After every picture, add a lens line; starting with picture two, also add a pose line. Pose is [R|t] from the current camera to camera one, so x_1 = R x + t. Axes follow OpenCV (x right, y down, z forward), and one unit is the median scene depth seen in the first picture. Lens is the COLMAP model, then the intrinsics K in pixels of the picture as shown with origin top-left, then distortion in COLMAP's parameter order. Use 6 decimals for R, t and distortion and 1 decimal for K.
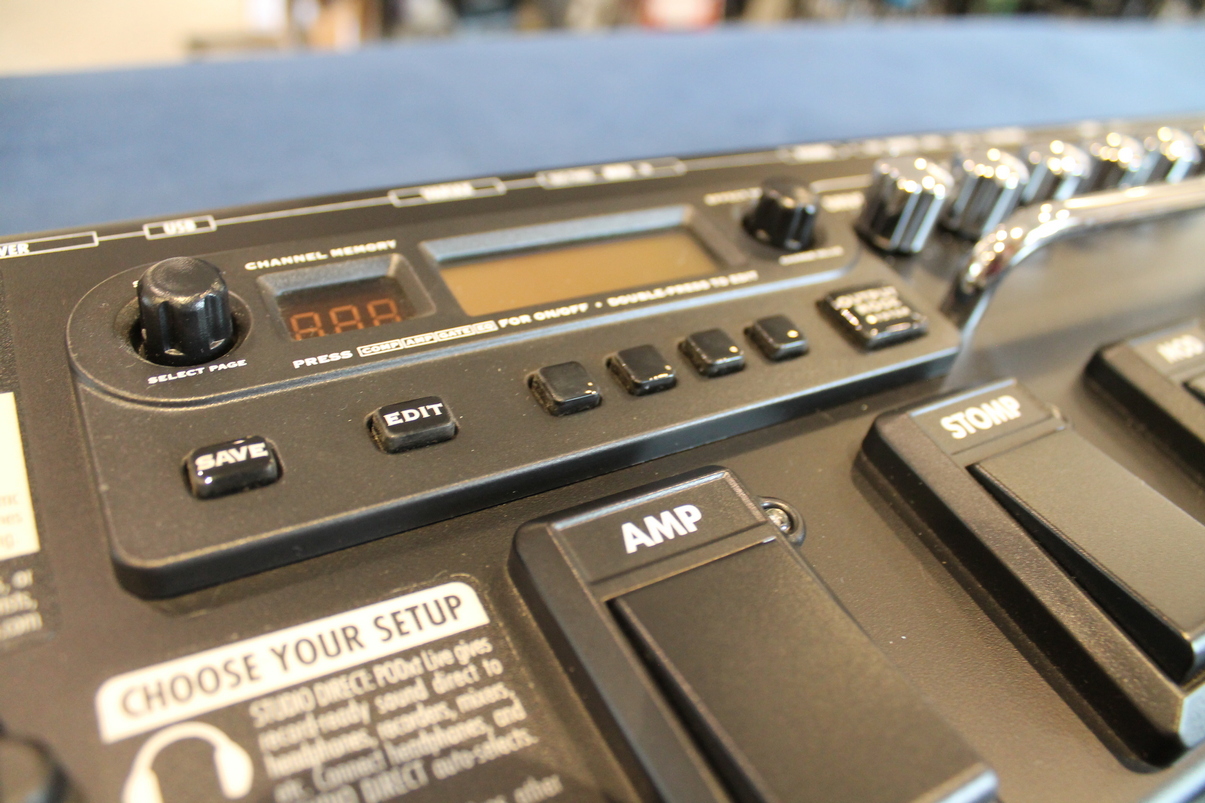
lens RADIAL K [[949.8, 0, 607.0], [0, 949.8, 375.1], [0, 0, 1]] dist [-0.172378, 0.110307]
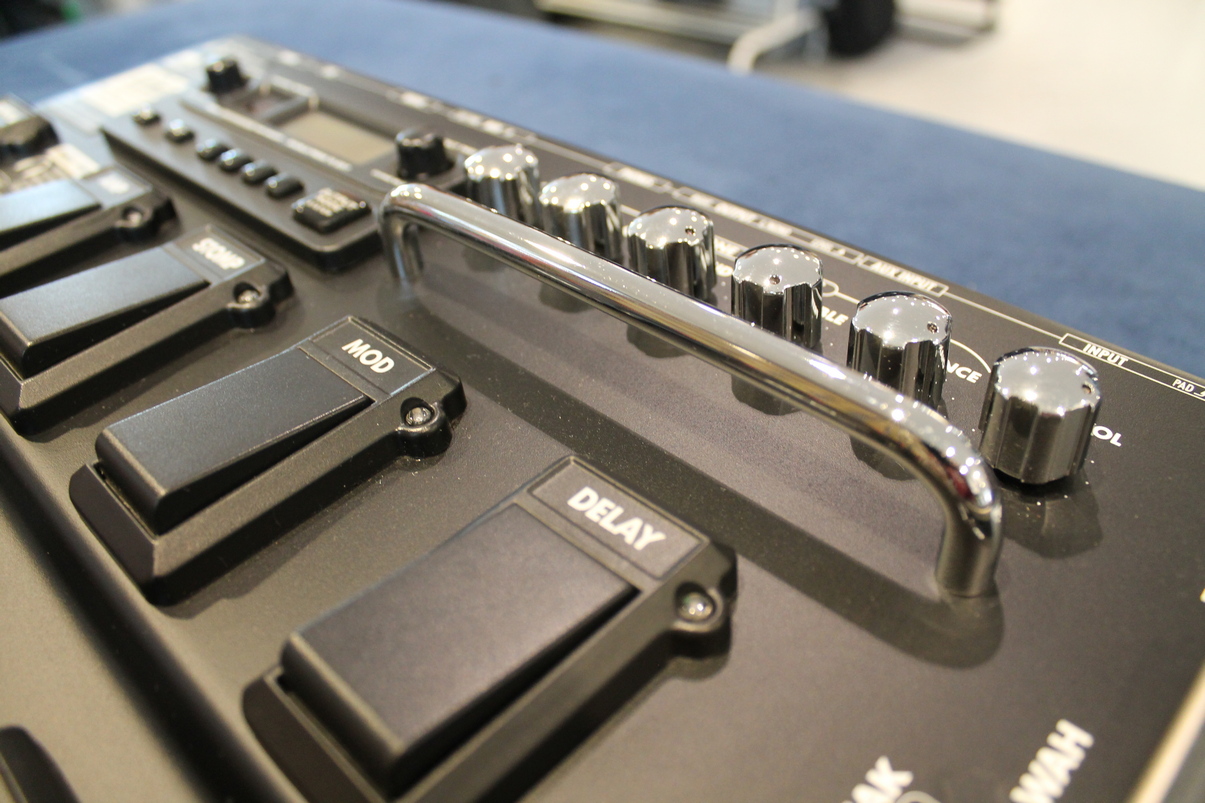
lens RADIAL K [[949.8, 0, 607.0], [0, 949.8, 375.1], [0, 0, 1]] dist [-0.172378, 0.110307]
pose [[0.272054, 0.425820, -0.862939, 1.639050], [-0.526609, 0.816445, 0.236857, -0.395092], [0.805401, 0.389993, 0.446357, 0.810514]]
